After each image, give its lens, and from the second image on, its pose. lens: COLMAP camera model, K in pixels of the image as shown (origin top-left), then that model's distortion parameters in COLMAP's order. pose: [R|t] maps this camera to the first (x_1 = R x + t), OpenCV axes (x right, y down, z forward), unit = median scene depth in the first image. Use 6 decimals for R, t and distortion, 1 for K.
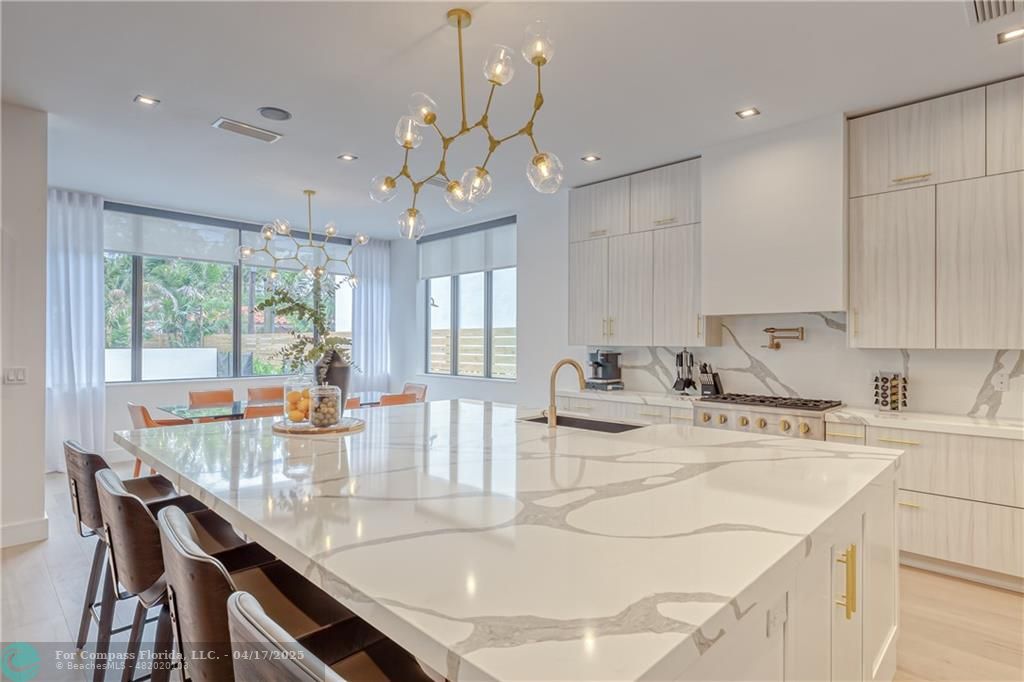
lens RADIAL K [[529.7, 0, 512.0], [0, 529.7, 341.0], [0, 0, 1]] dist [0.002828, 0.000643]
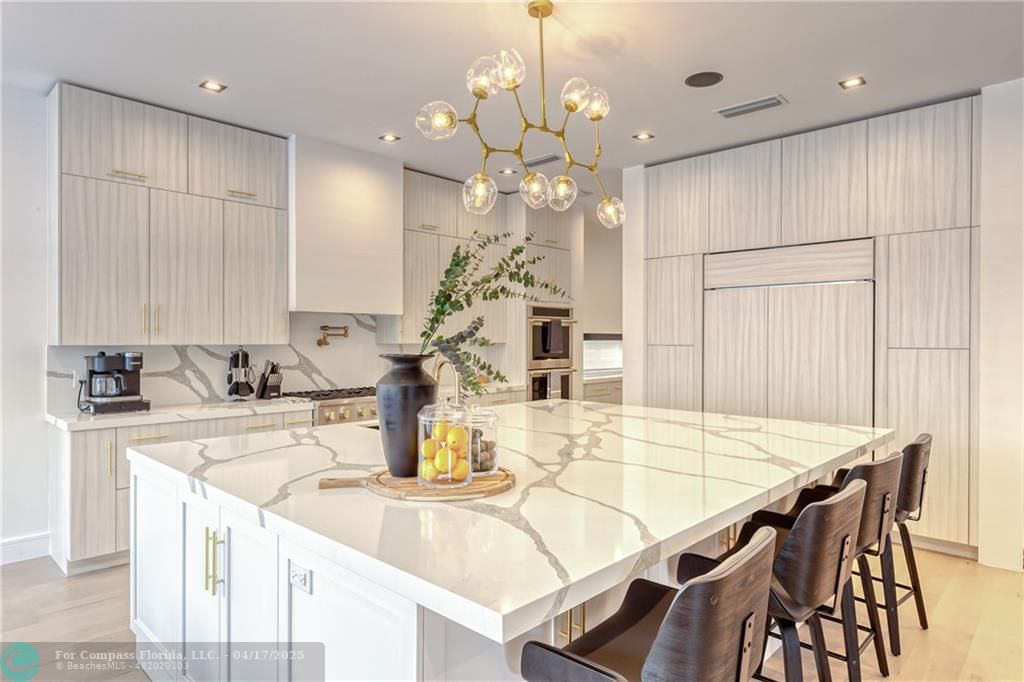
lens RADIAL K [[605.5, 0, 514.1], [0, 605.5, 338.0], [0, 0, 1]] dist [0.002355, 0.001267]
pose [[-0.019210, -0.002015, 0.999813, -0.679007], [-0.001294, 0.999997, 0.001990, -0.002882], [-0.999815, -0.001256, -0.019212, 0.595661]]
